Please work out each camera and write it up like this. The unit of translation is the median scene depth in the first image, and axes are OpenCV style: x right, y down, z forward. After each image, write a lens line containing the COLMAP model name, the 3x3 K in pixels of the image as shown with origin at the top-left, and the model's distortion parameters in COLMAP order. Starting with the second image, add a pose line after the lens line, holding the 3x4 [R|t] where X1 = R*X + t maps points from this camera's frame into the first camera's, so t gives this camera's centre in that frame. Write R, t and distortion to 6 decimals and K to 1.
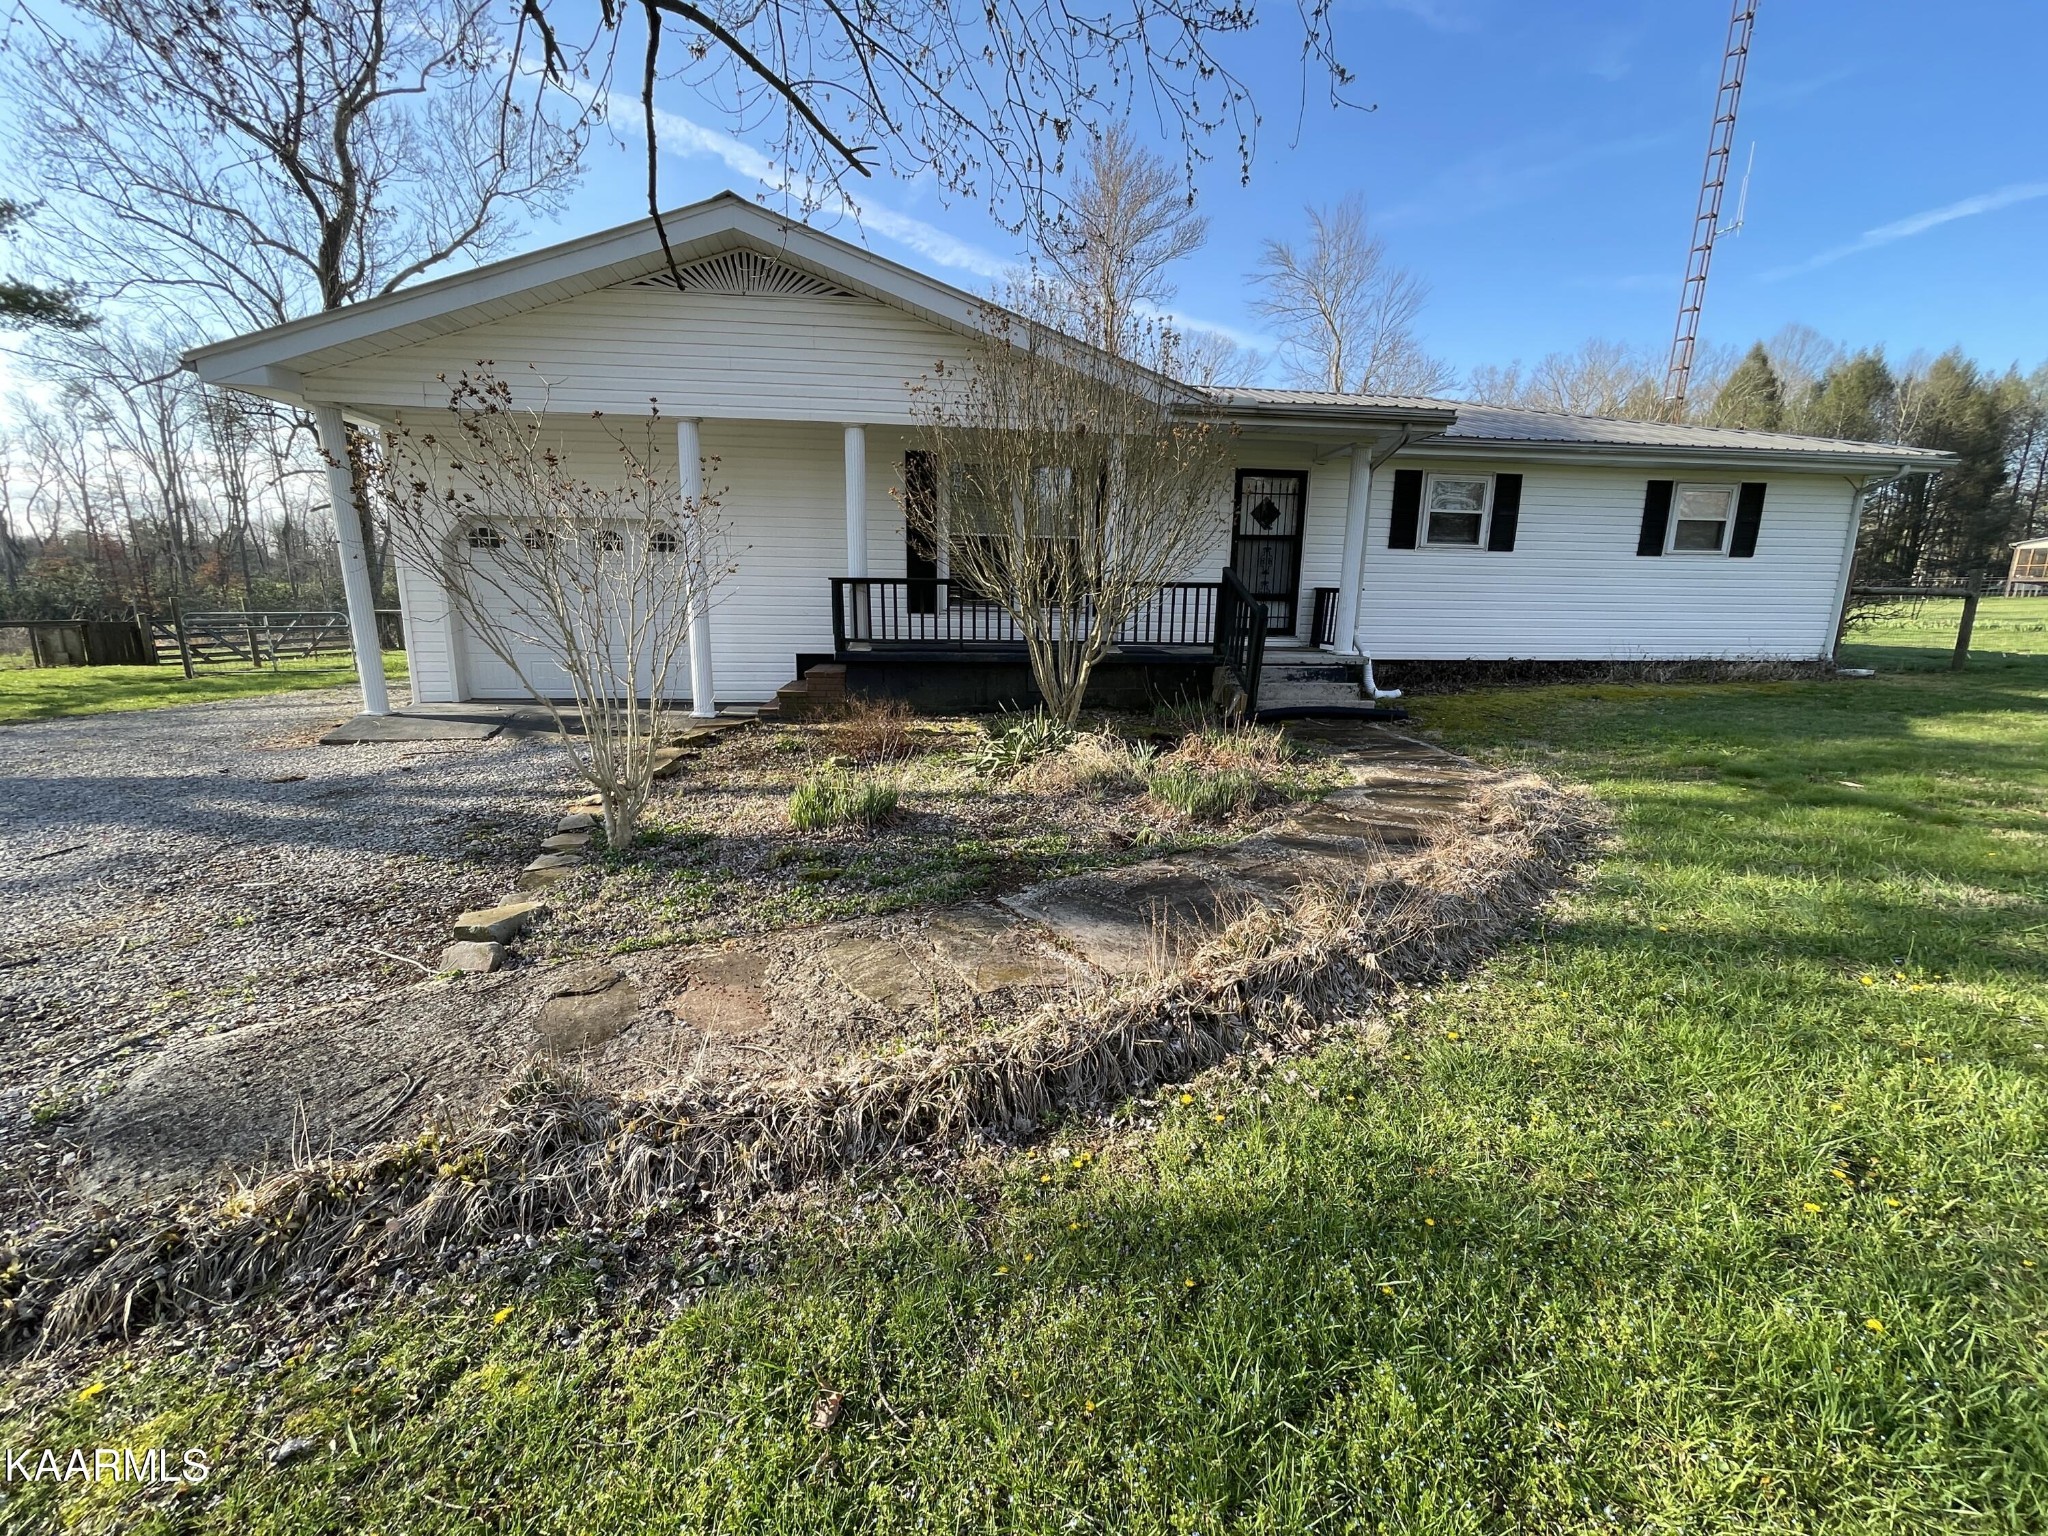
lens RADIAL K [[834.0, 0, 1024.0], [0, 834.0, 768.0], [0, 0, 1]] dist [-0.001765, -0.000103]
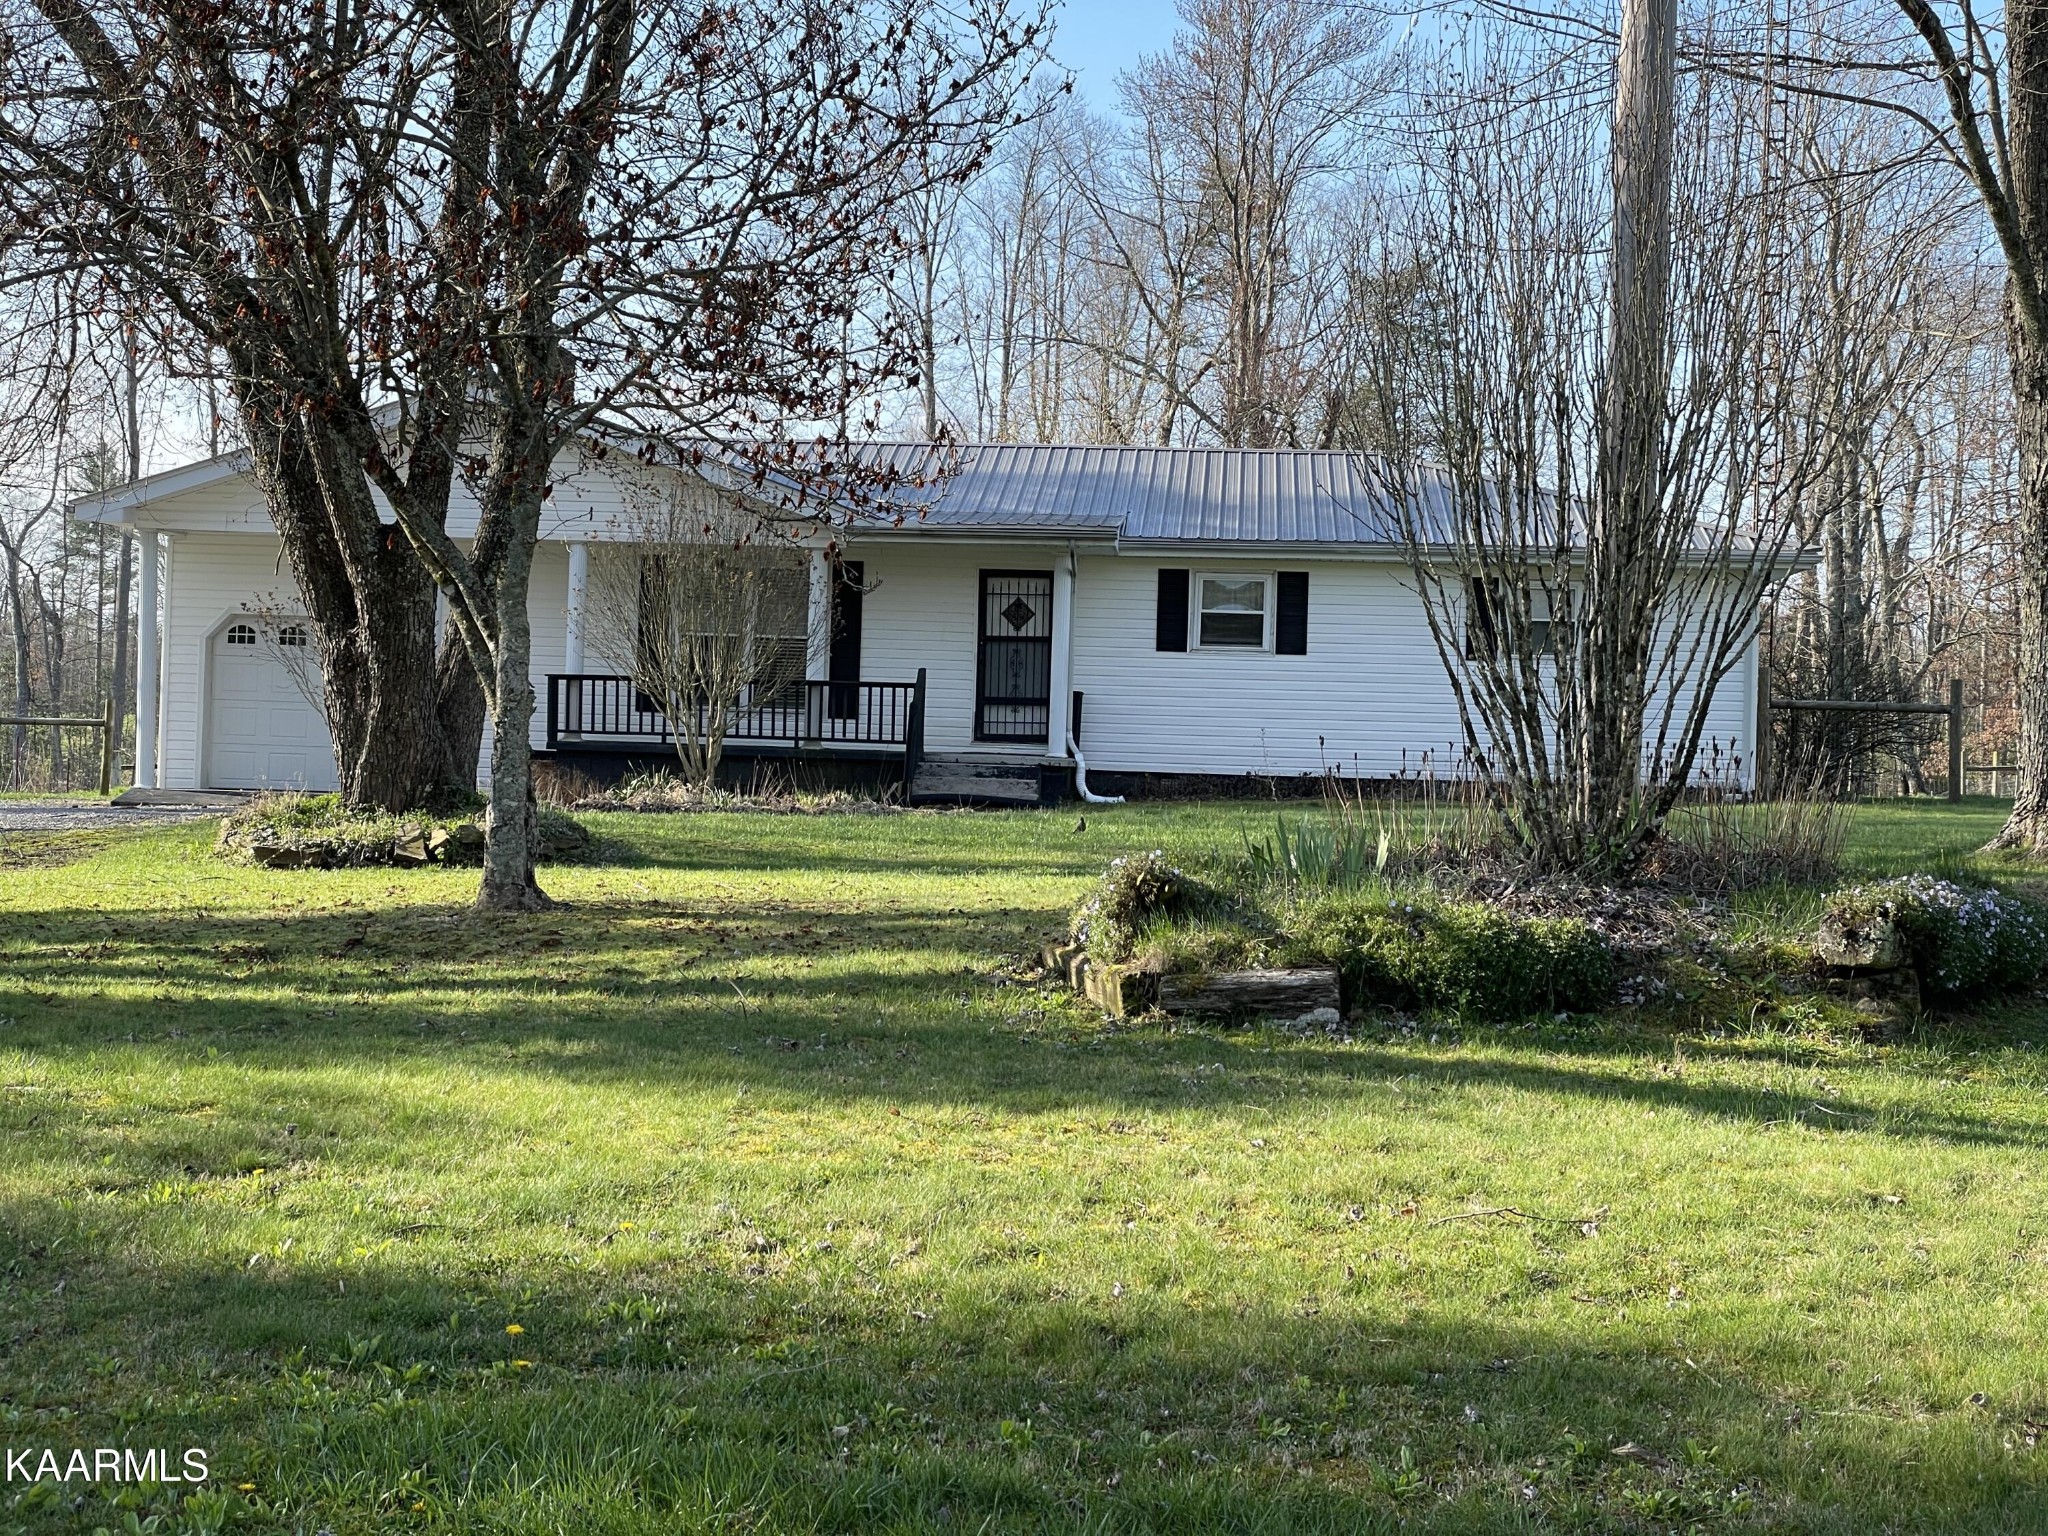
lens RADIAL K [[3086.0, 0, 1024.0], [0, 3086.0, 768.0], [0, 0, 1]] dist [0.110978, -0.102213]
pose [[0.980198, 0.016526, -0.197329, 0.983012], [-0.056256, 0.978692, -0.197477, 0.547442], [0.189860, 0.204668, 0.960242, -2.287996]]
